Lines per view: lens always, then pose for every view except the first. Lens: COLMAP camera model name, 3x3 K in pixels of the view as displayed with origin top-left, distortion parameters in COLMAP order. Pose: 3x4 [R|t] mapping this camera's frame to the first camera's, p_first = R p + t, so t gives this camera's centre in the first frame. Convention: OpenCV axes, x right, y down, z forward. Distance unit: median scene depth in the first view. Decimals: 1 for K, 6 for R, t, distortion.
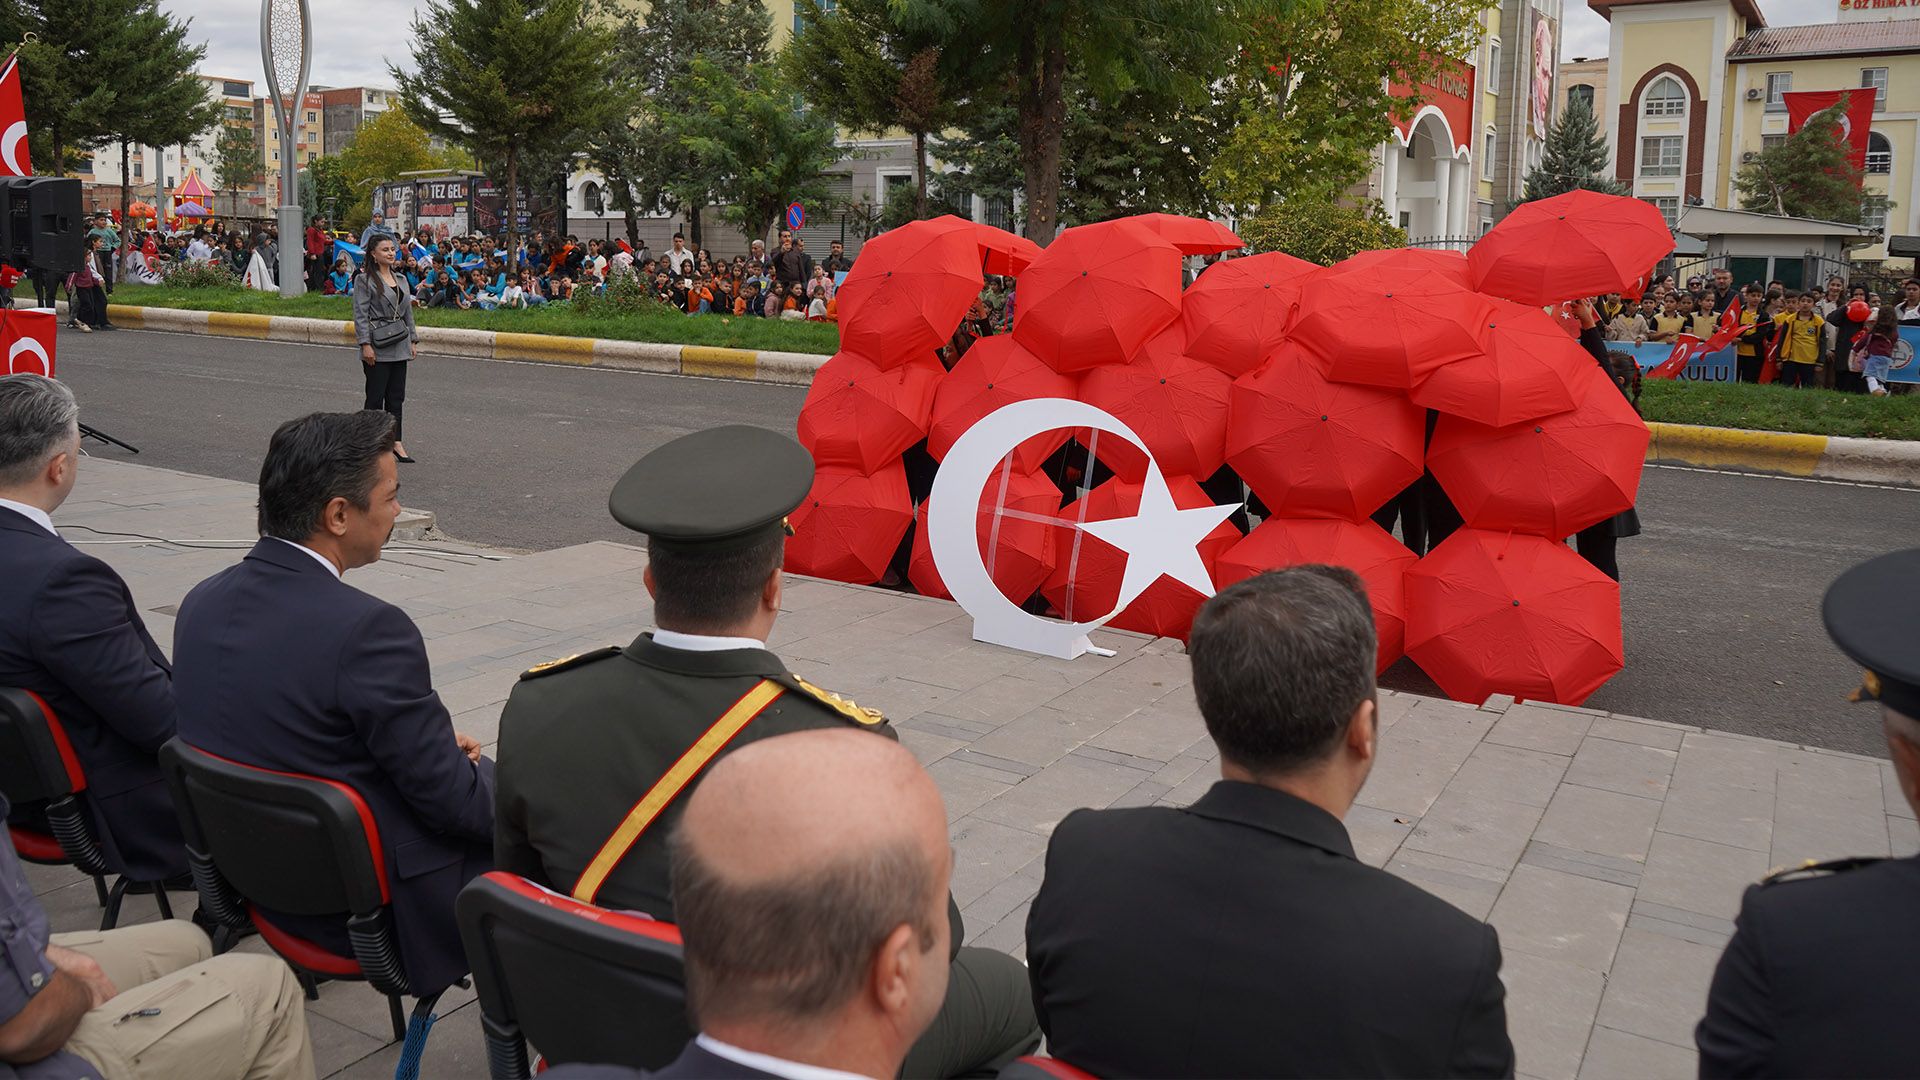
lens RADIAL K [[1542.2, 0, 961.0], [0, 1542.2, 434.0], [0, 0, 1]] dist [-0.028678, 0.021014]
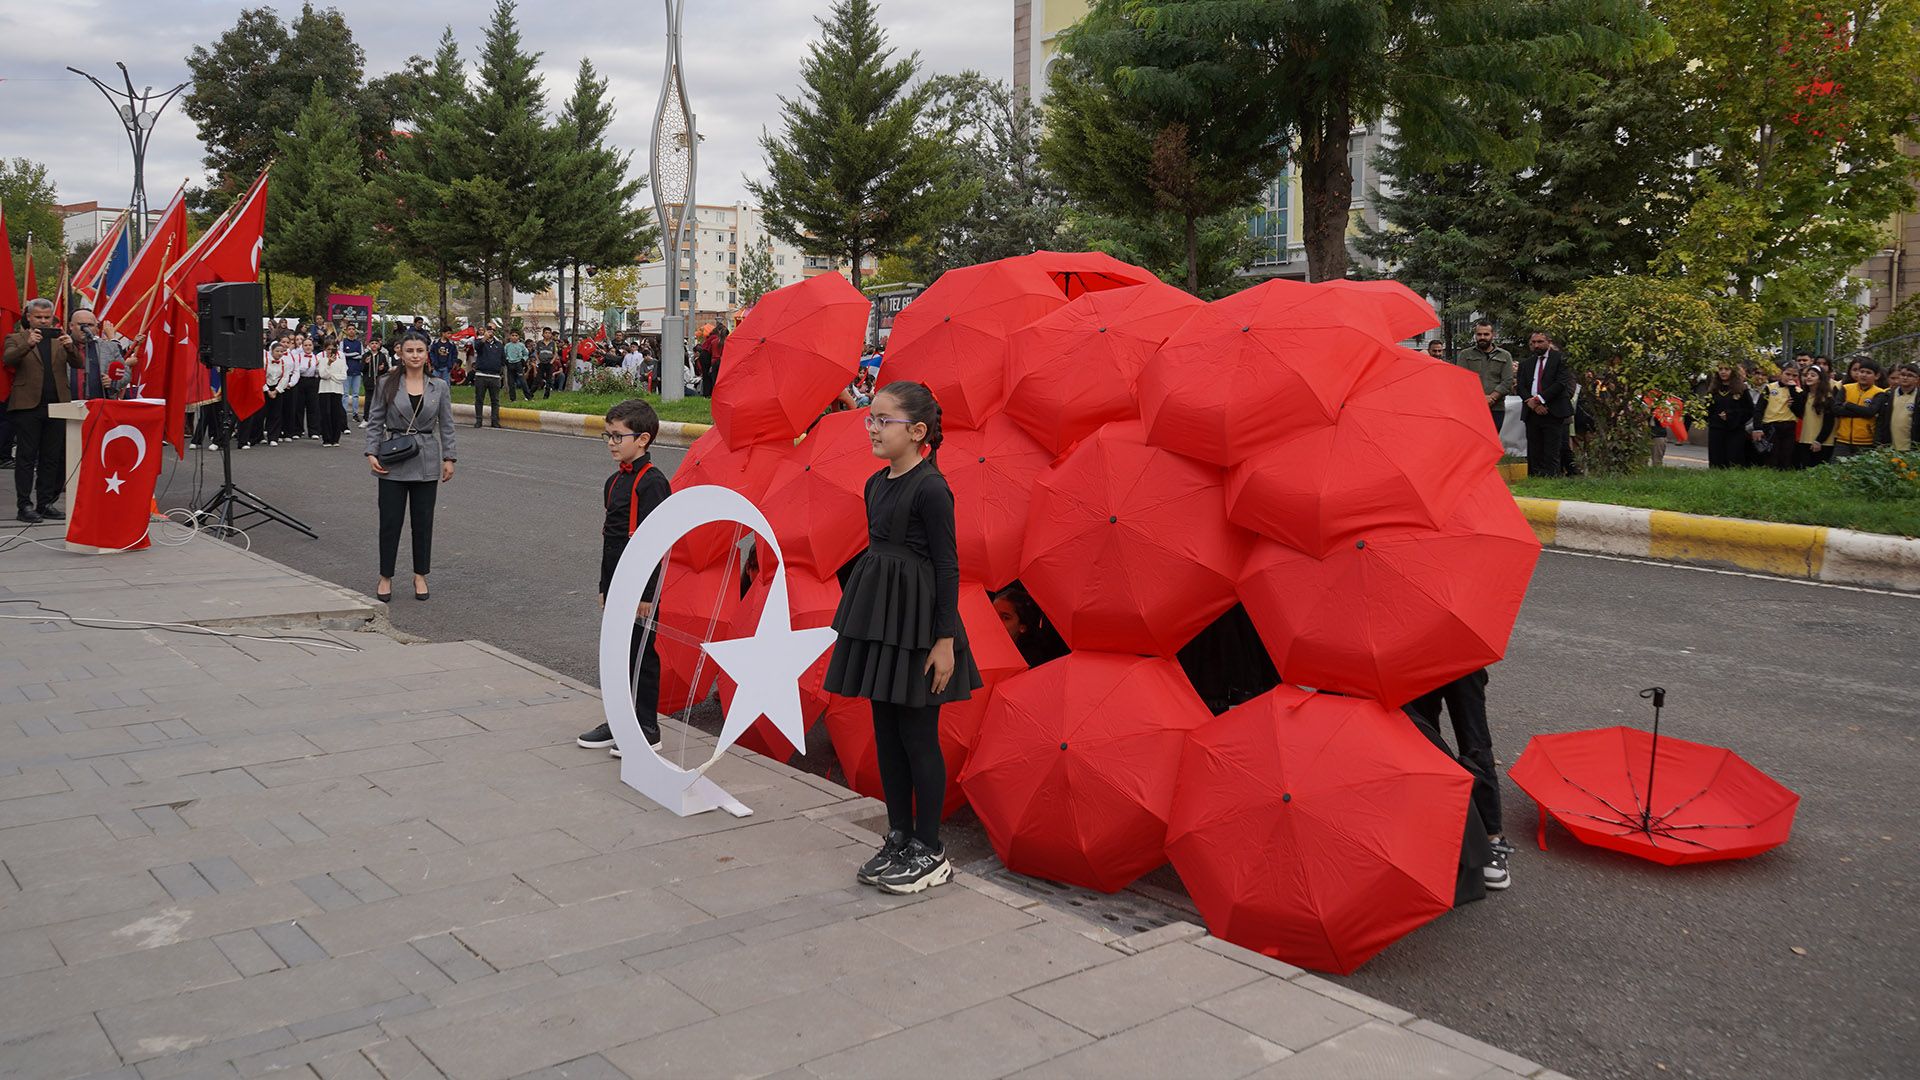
lens RADIAL K [[1542.2, 0, 961.0], [0, 1542.2, 434.0], [0, 0, 1]] dist [-0.028678, 0.021014]
pose [[0.933277, 0.001940, -0.359151, 0.138217], [-0.028404, 0.997252, -0.068424, 0.000156], [0.358032, 0.074060, 0.930768, 0.086043]]
